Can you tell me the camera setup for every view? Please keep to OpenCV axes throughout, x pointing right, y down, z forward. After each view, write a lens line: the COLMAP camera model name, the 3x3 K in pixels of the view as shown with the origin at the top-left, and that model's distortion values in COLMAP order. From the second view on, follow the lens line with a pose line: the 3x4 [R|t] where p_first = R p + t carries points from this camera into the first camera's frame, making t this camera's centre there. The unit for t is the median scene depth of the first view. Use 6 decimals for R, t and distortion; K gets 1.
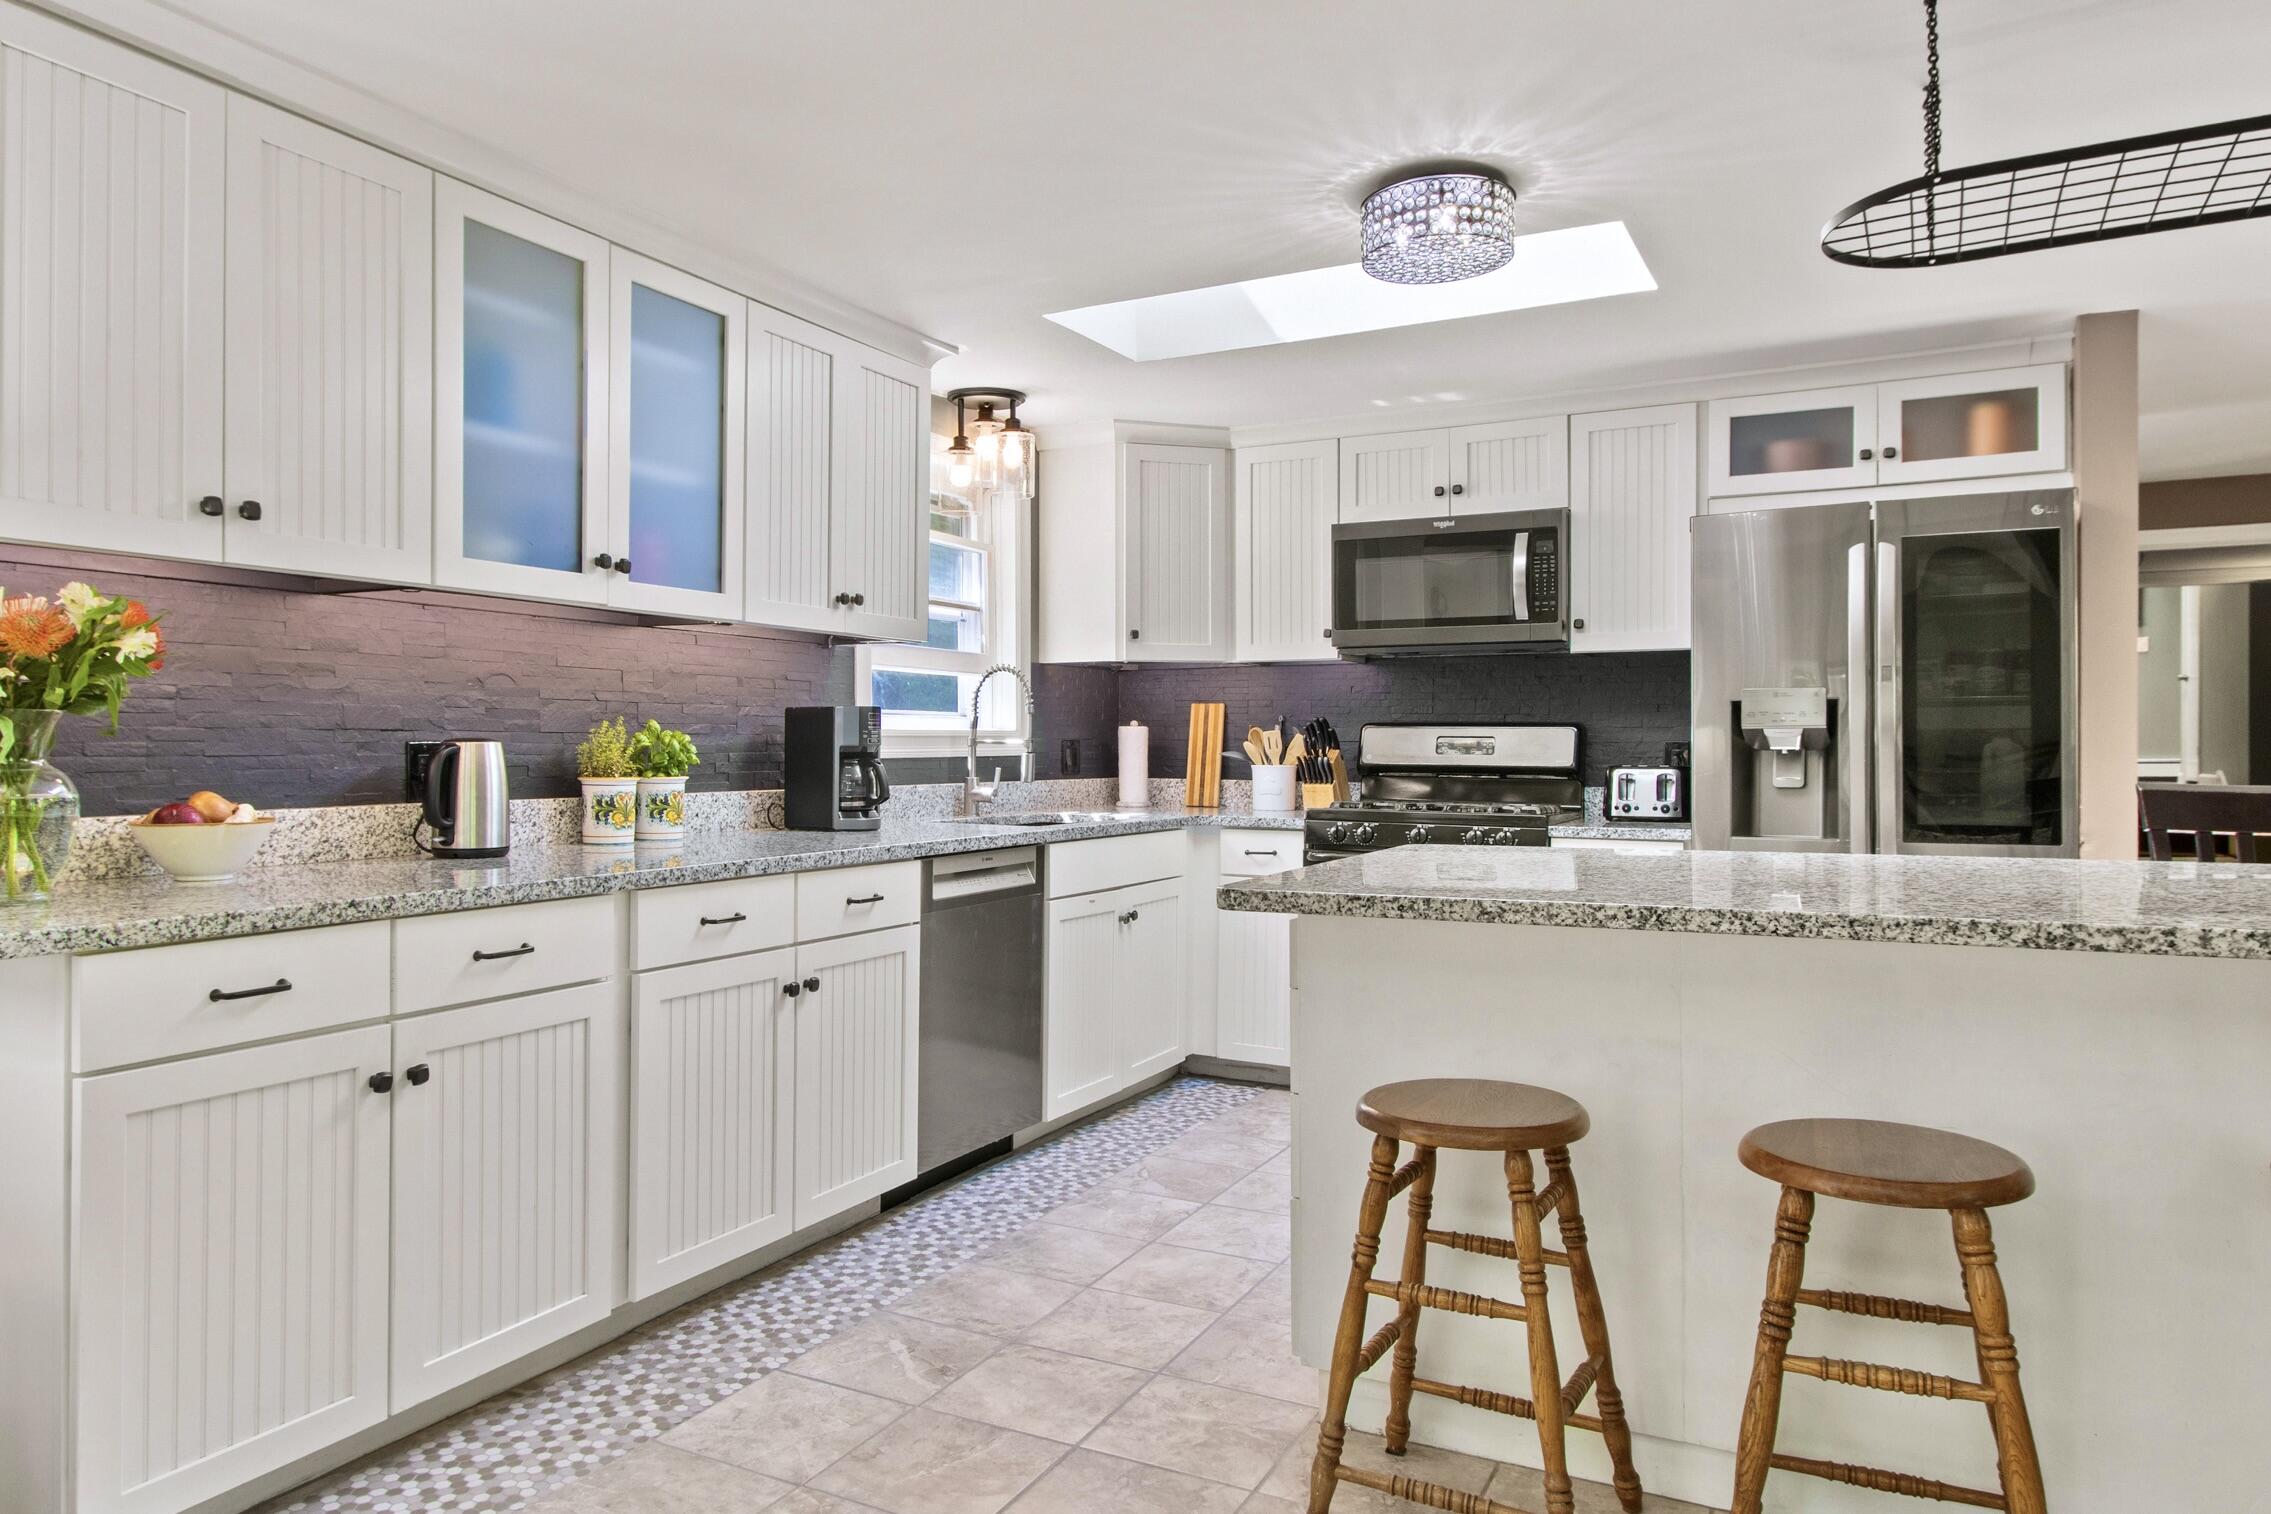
lens RADIAL K [[1348.2, 0, 1136.1], [0, 1348.2, 749.5], [0, 0, 1]] dist [0.000288, -0.000141]
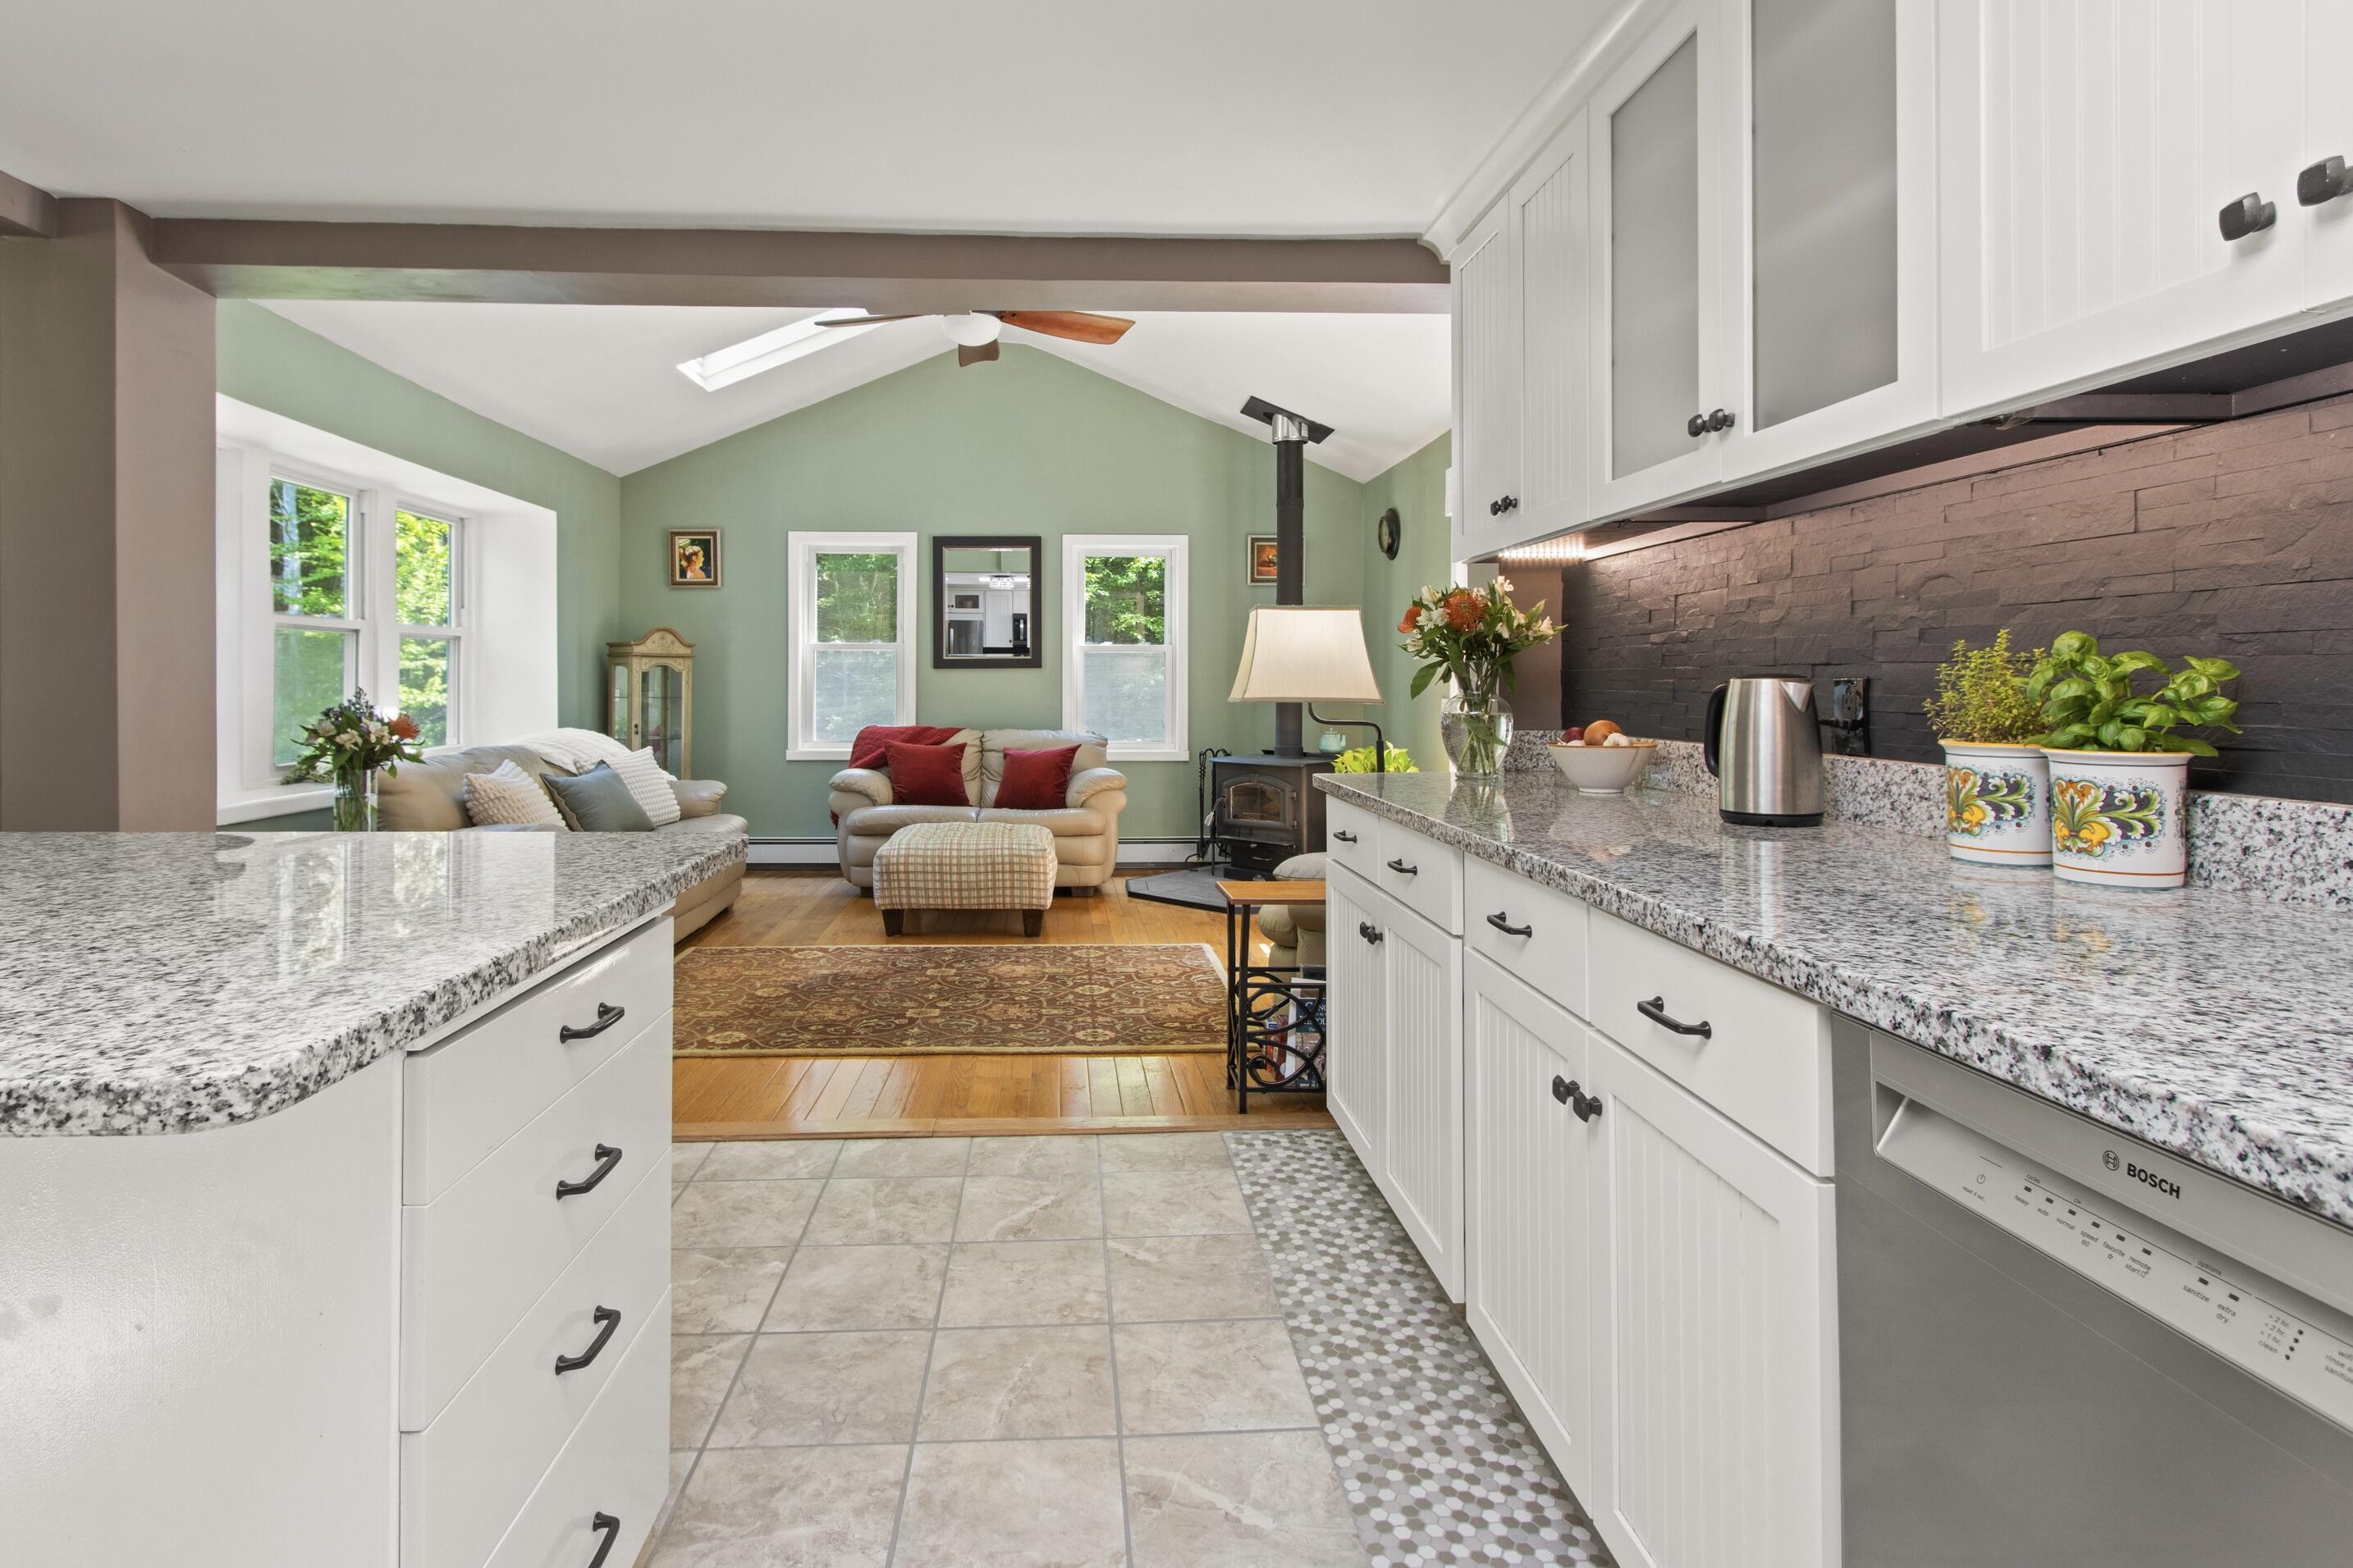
lens RADIAL K [[1396.7, 0, 1189.9], [0, 1396.7, 668.8], [0, 0, 1]] dist [0.000288, -0.000141]
pose [[-0.872157, -0.003481, -0.489214, 0.232231], [-0.001945, 0.999991, -0.003650, -0.008526], [0.489222, -0.002232, -0.872156, 1.727768]]
